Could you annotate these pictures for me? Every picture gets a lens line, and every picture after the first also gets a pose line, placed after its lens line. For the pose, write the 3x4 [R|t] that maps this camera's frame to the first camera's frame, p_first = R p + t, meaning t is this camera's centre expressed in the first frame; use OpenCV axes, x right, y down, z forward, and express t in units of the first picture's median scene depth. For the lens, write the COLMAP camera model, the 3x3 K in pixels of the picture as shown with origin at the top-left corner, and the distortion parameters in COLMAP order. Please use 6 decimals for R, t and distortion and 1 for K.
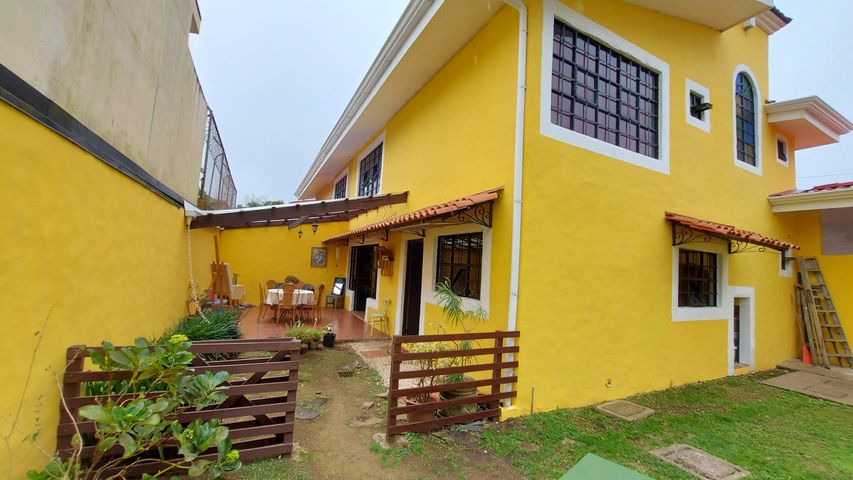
lens RADIAL K [[342.1, 0, 425.3], [0, 342.1, 240.1], [0, 0, 1]] dist [-0.015636, -0.000049]
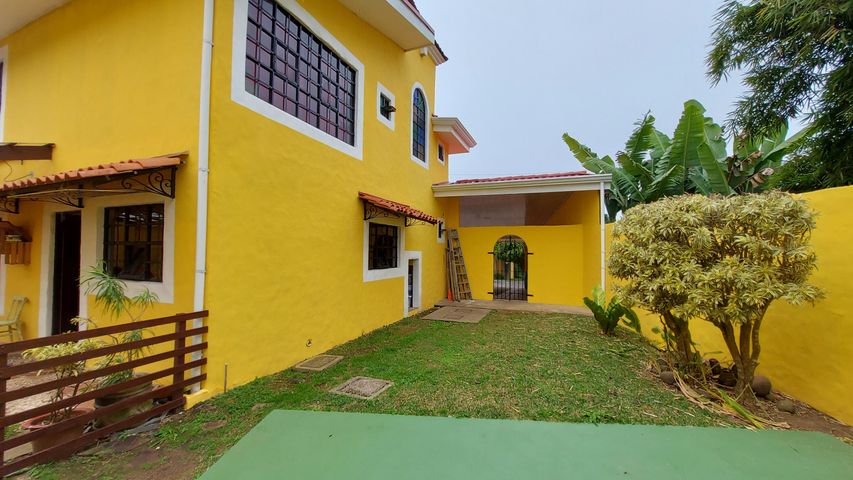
lens RADIAL K [[342.1, 0, 424.0], [0, 342.1, 241.1], [0, 0, 1]] dist [-0.015636, -0.000049]
pose [[0.749870, -0.036882, 0.660557, 0.092017], [-0.009680, 0.997726, 0.066697, 0.008376], [-0.661515, -0.056408, 0.747808, -0.064705]]
